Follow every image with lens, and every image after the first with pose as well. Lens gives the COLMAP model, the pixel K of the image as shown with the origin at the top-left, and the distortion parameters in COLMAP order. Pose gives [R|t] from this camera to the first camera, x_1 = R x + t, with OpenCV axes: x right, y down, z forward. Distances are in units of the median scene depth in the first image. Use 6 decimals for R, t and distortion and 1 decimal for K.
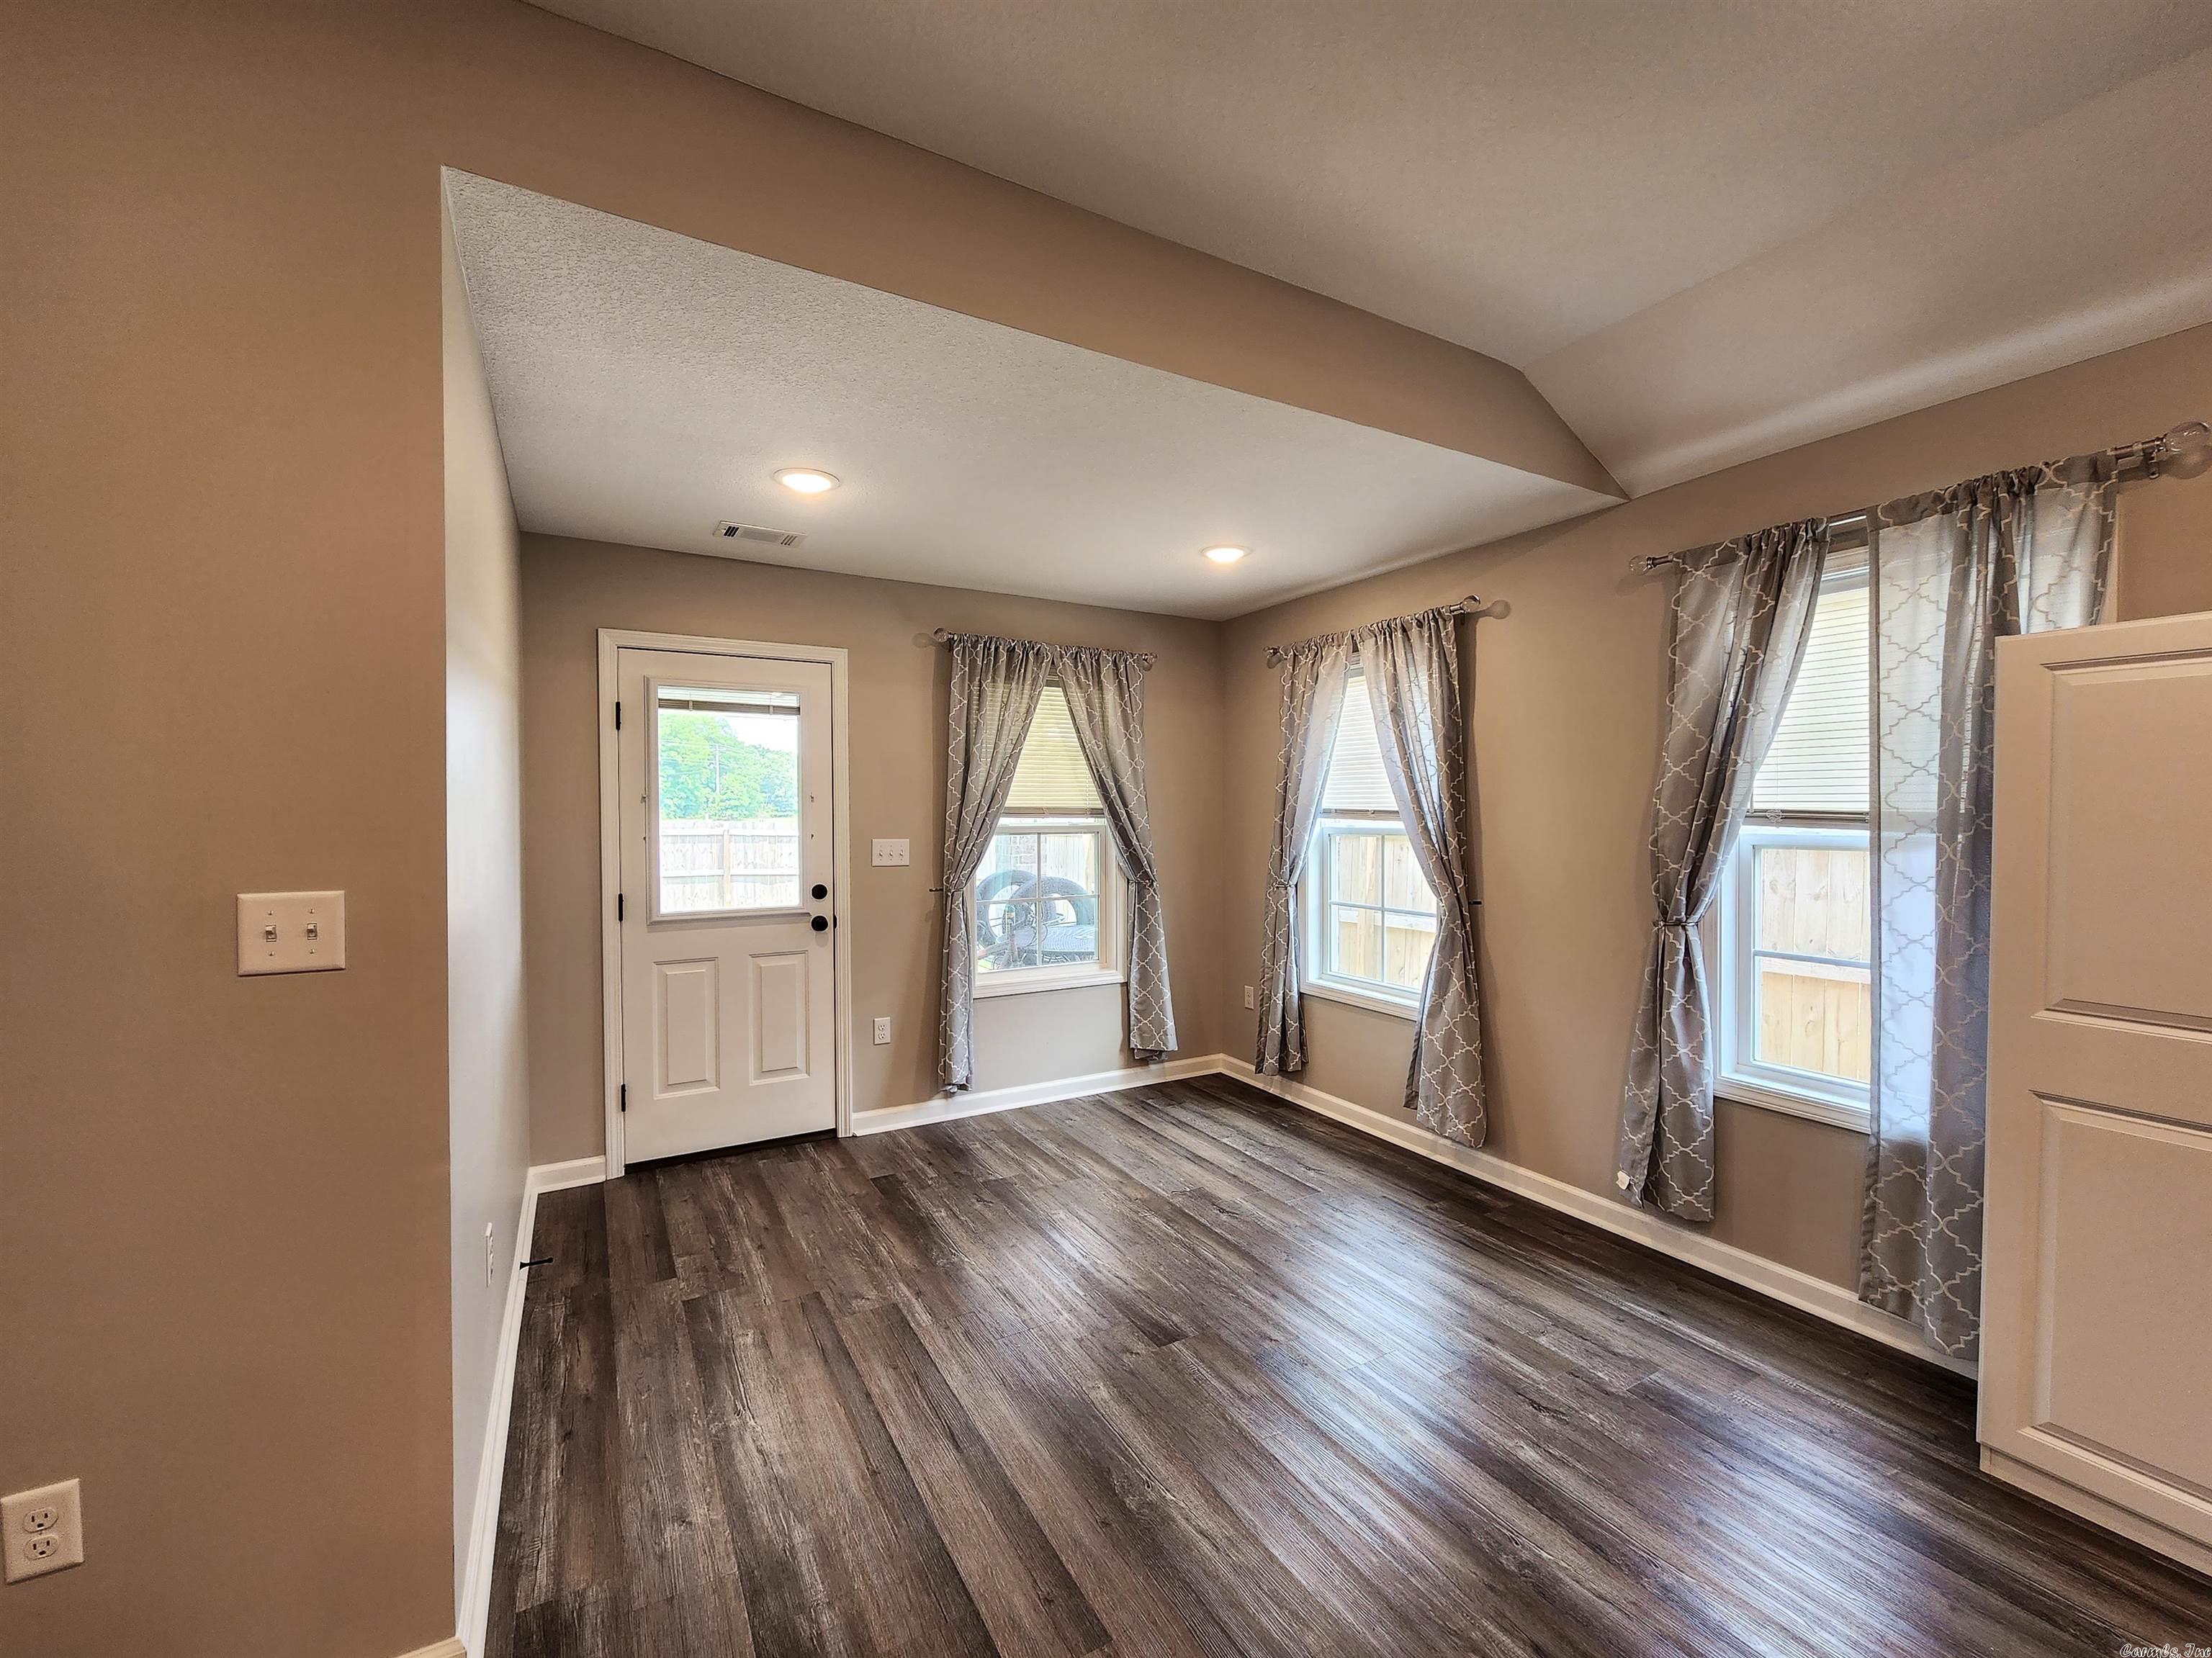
lens RADIAL K [[911.9, 0, 1099.2], [0, 911.9, 827.1], [0, 0, 1]] dist [0.001311, 0.000113]
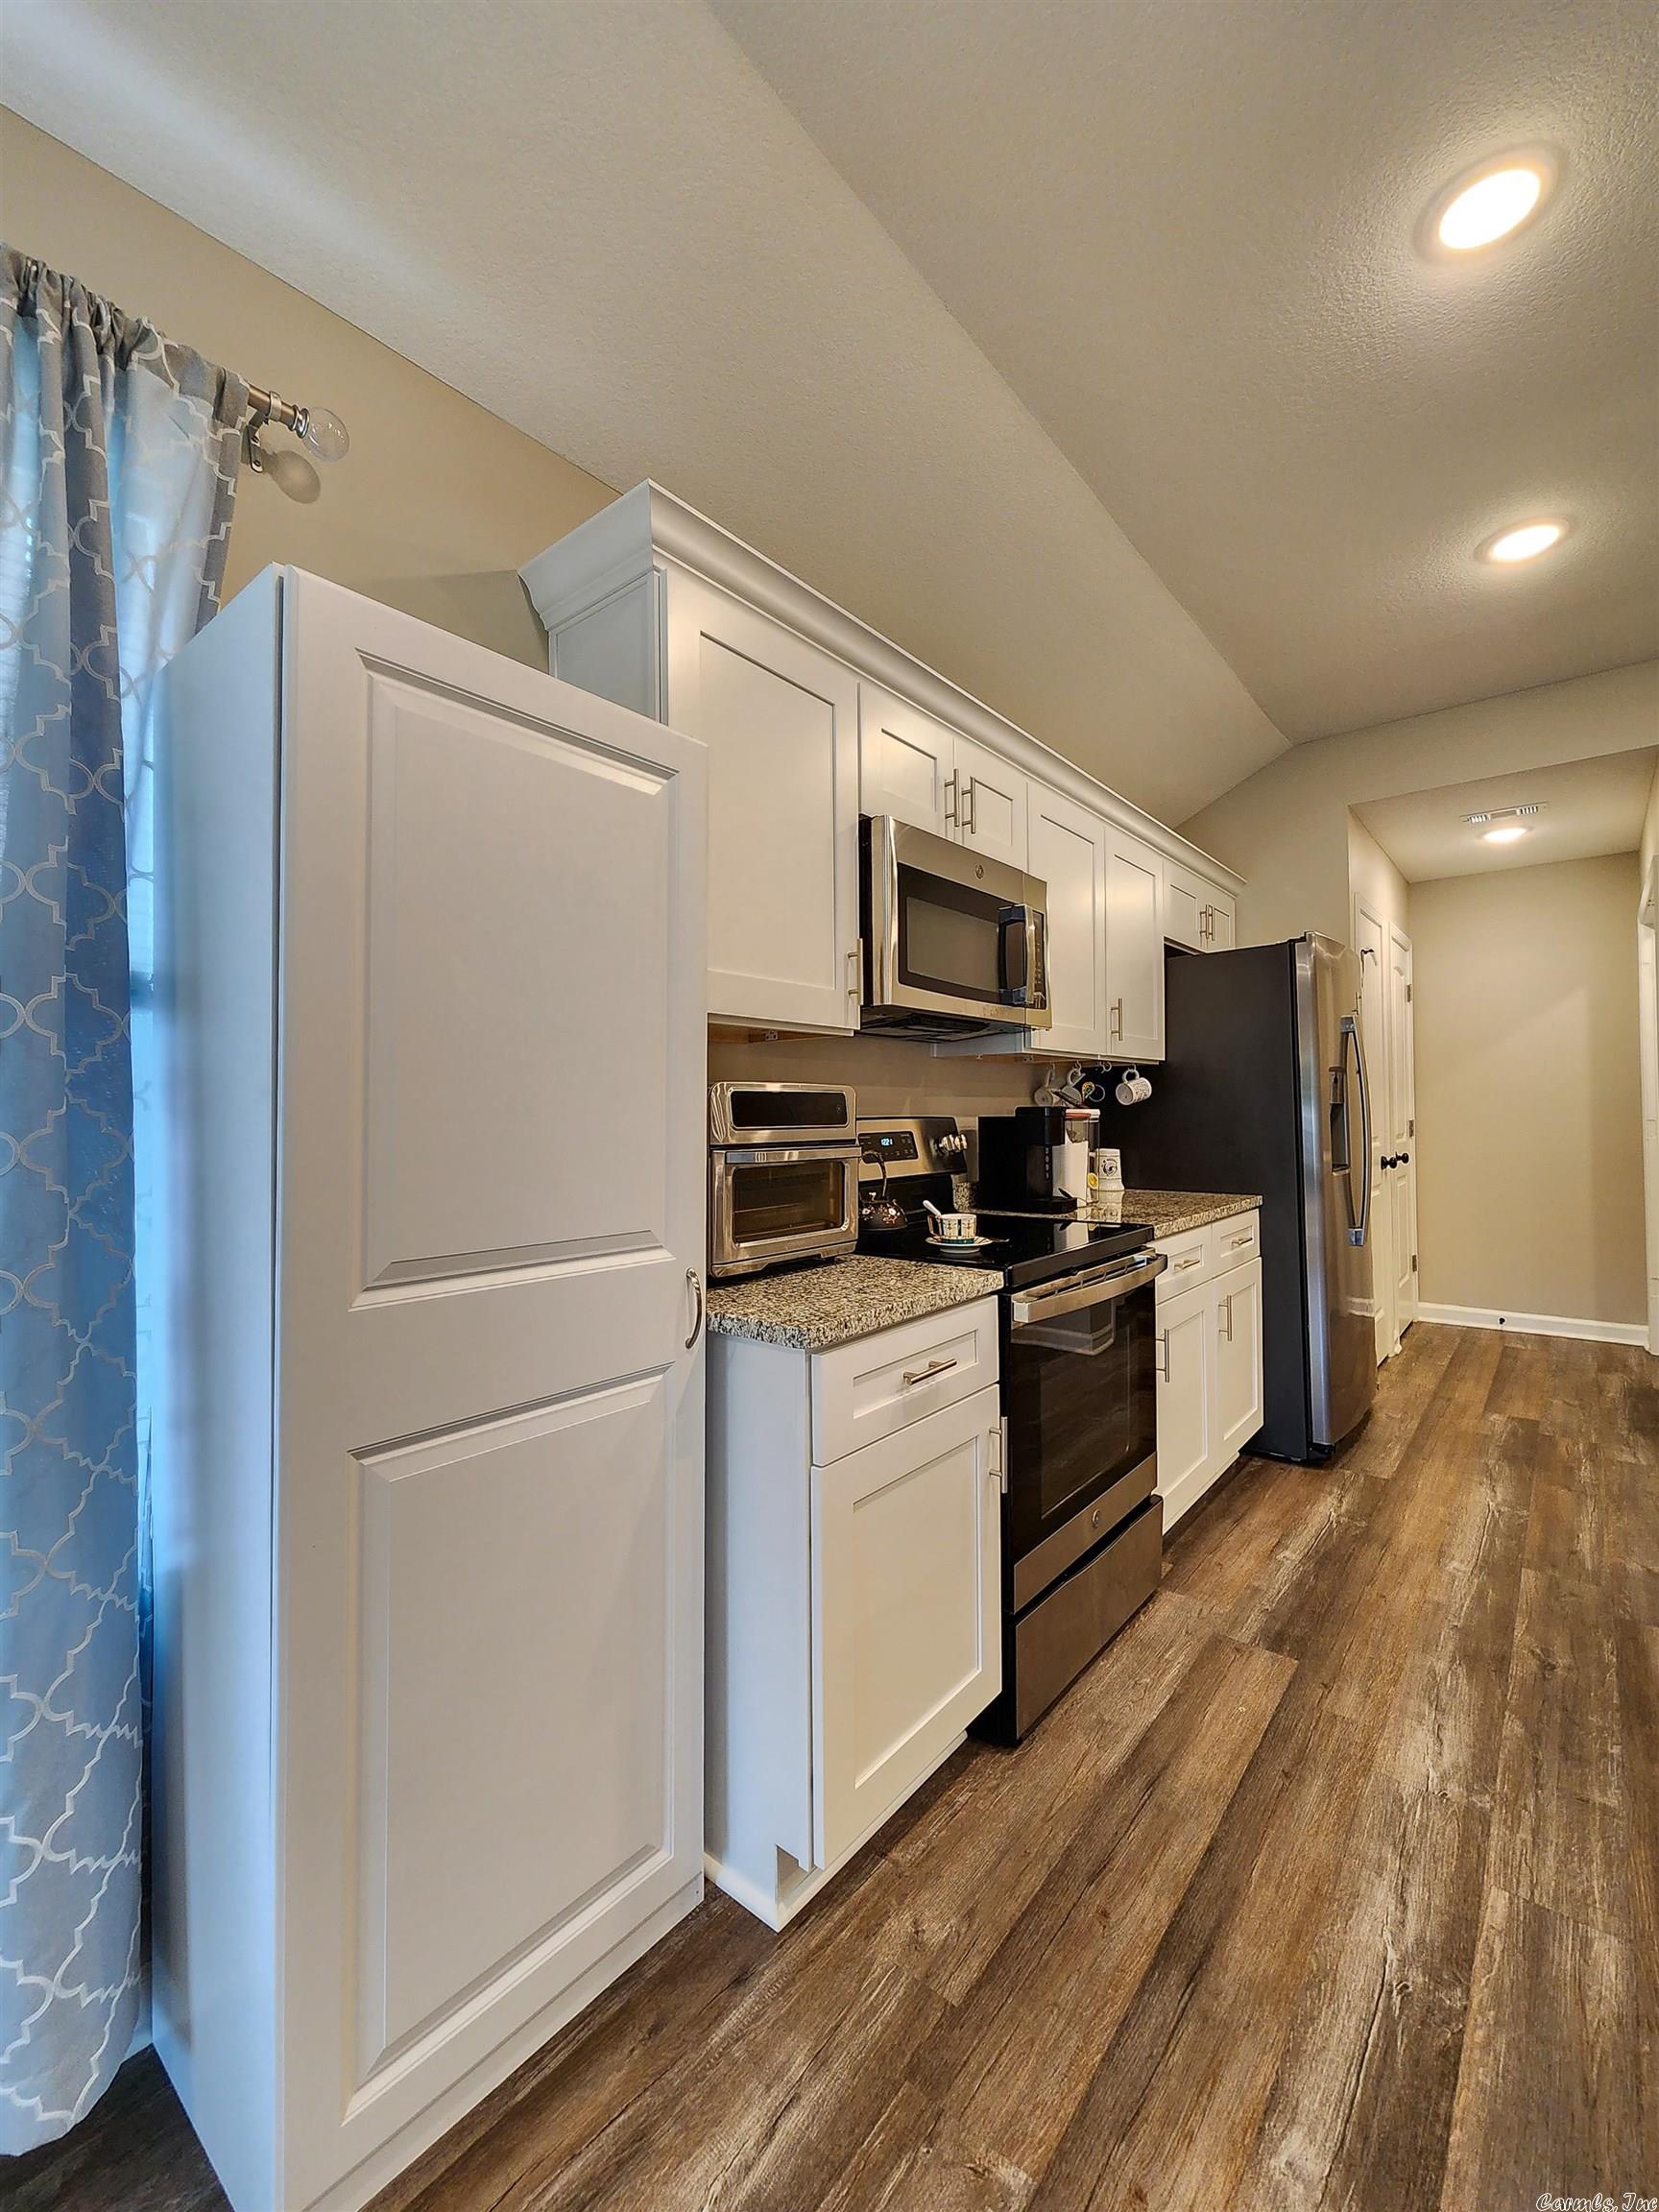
lens RADIAL K [[905.3, 0, 841.2], [0, 905.3, 1093.3], [0, 0, 1]] dist [0.000688, -0.000072]
pose [[-0.358827, 0.021336, 0.933160, 0.219671], [0.026548, 0.999568, -0.012646, 0.052047], [-0.933026, 0.020236, -0.359238, 0.474651]]
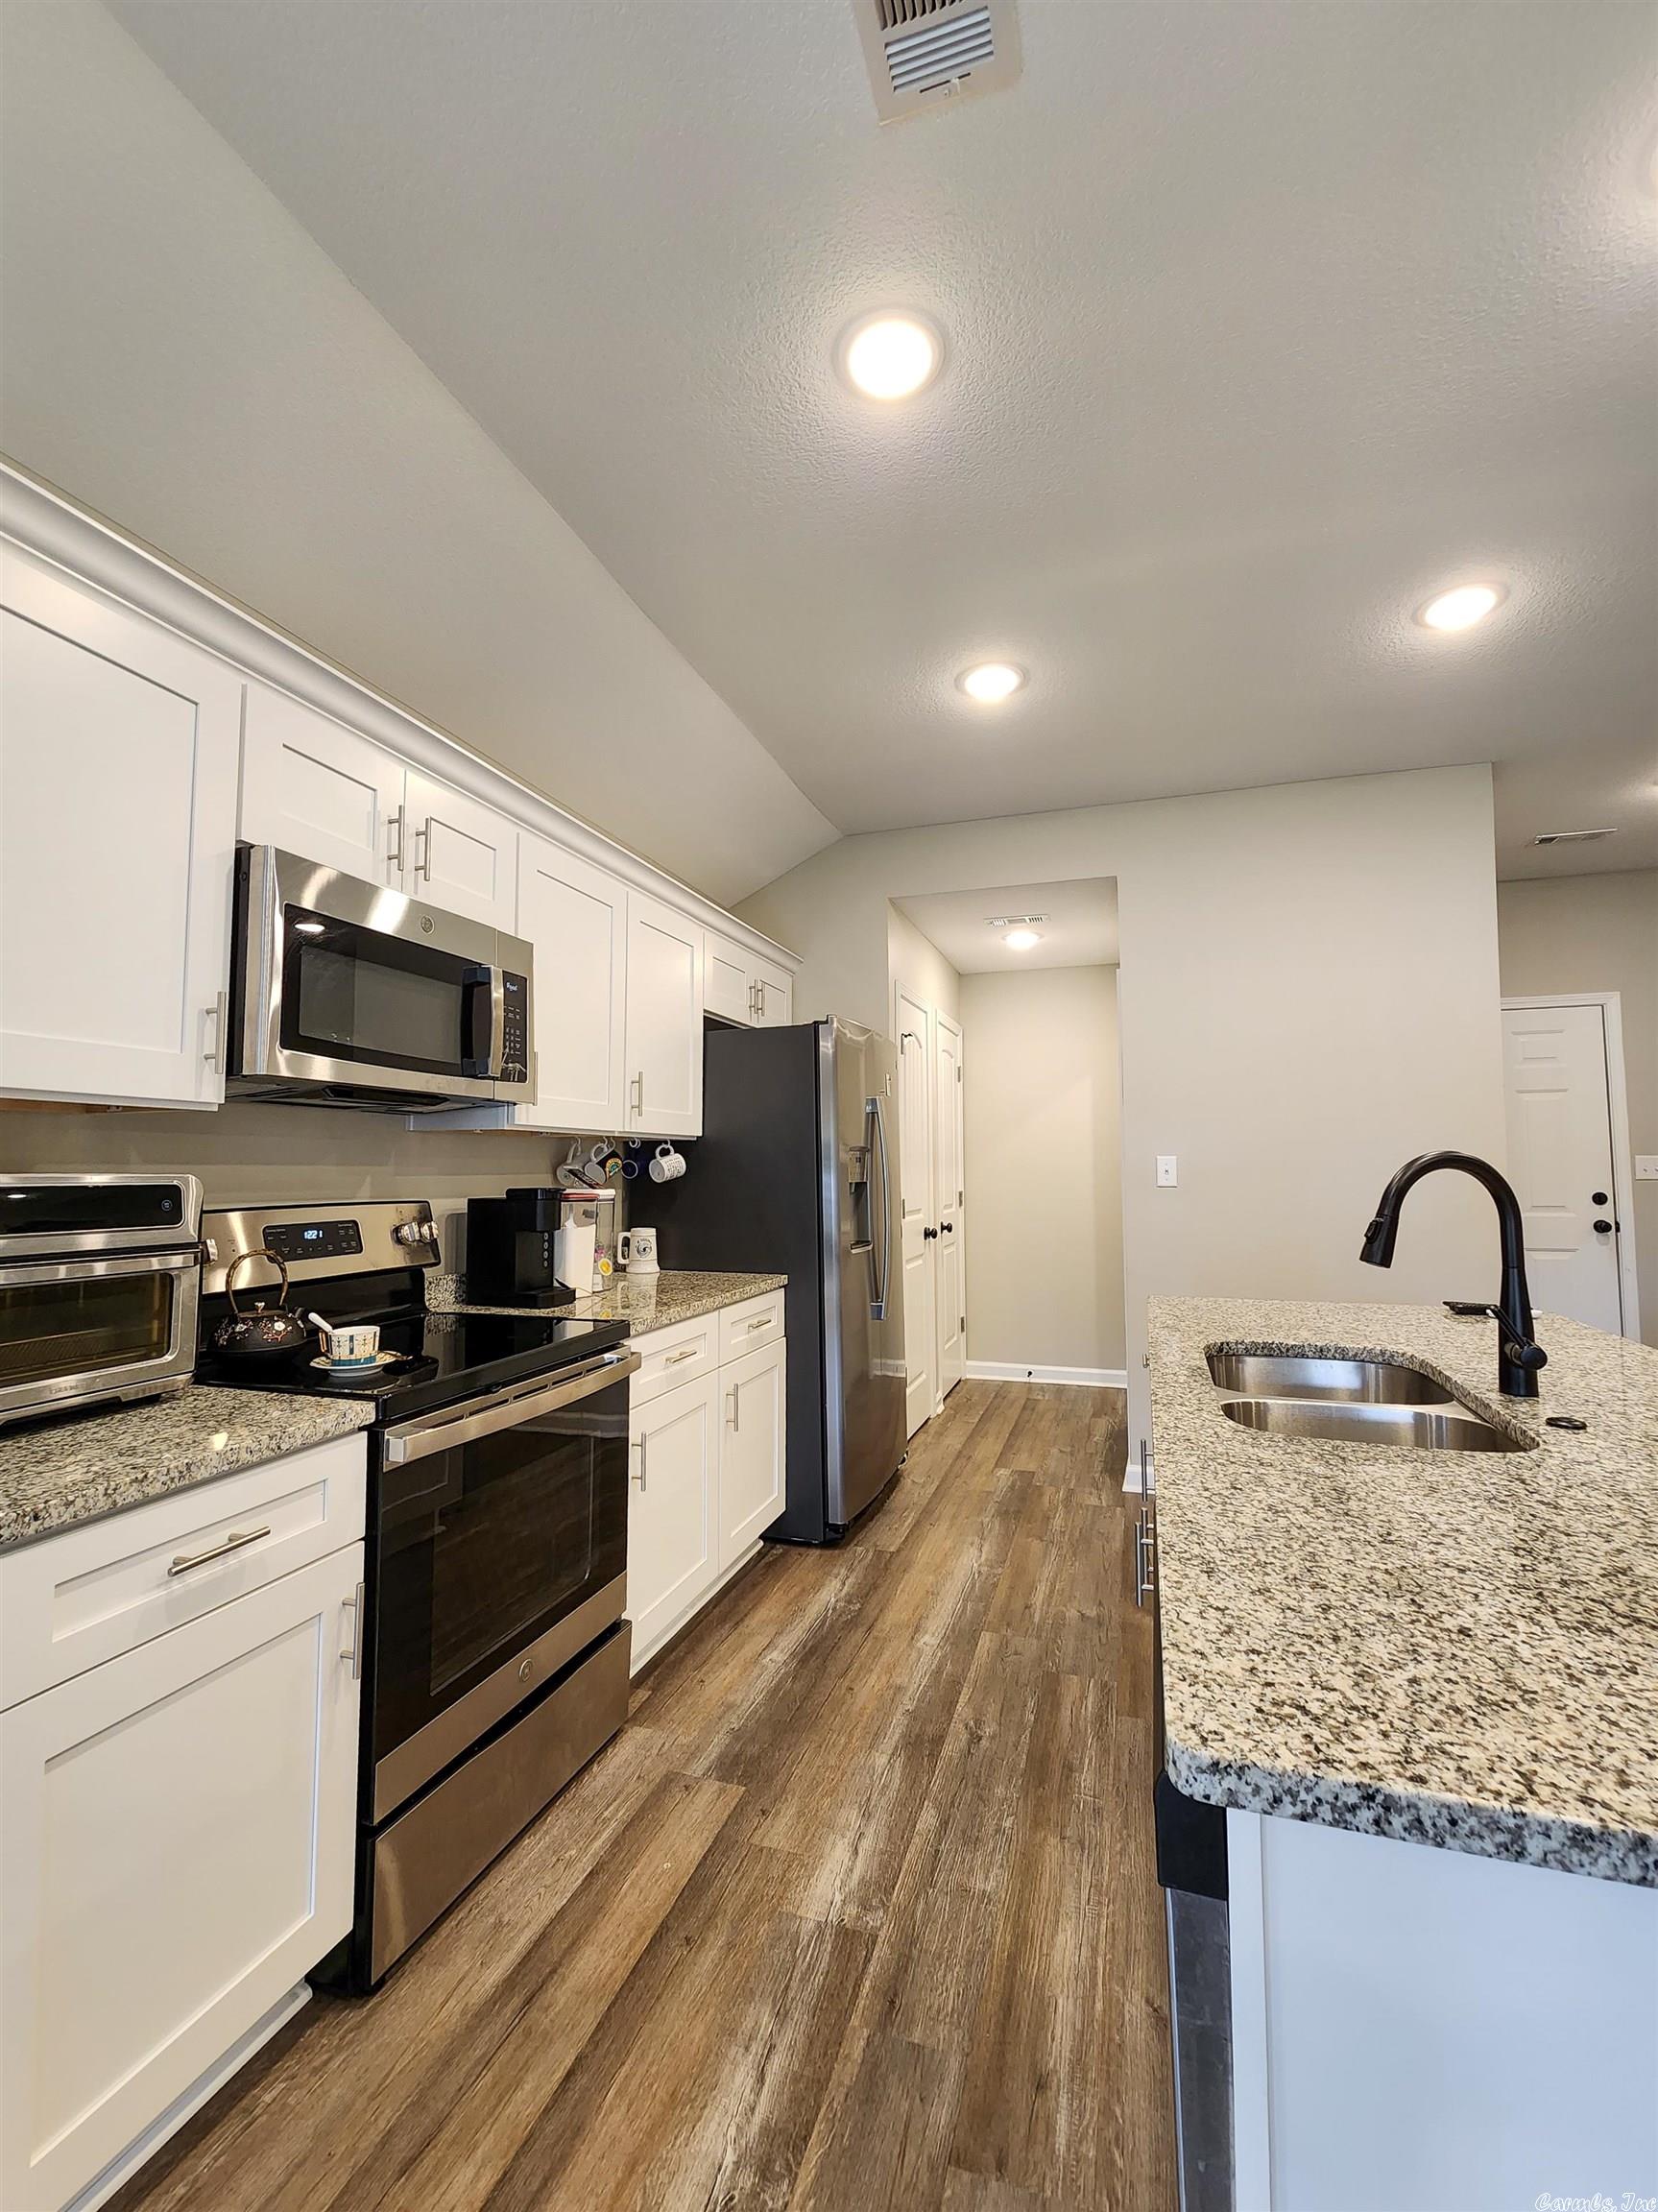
lens RADIAL K [[927.7, 0, 829.0], [0, 927.7, 1106.0], [0, 0, 1]] dist [0.006722, -0.004167]
pose [[-0.667053, 0.051080, 0.743257, 0.193639], [0.015379, 0.998378, -0.054811, 0.037997], [-0.744852, -0.025131, -0.666757, 0.352718]]
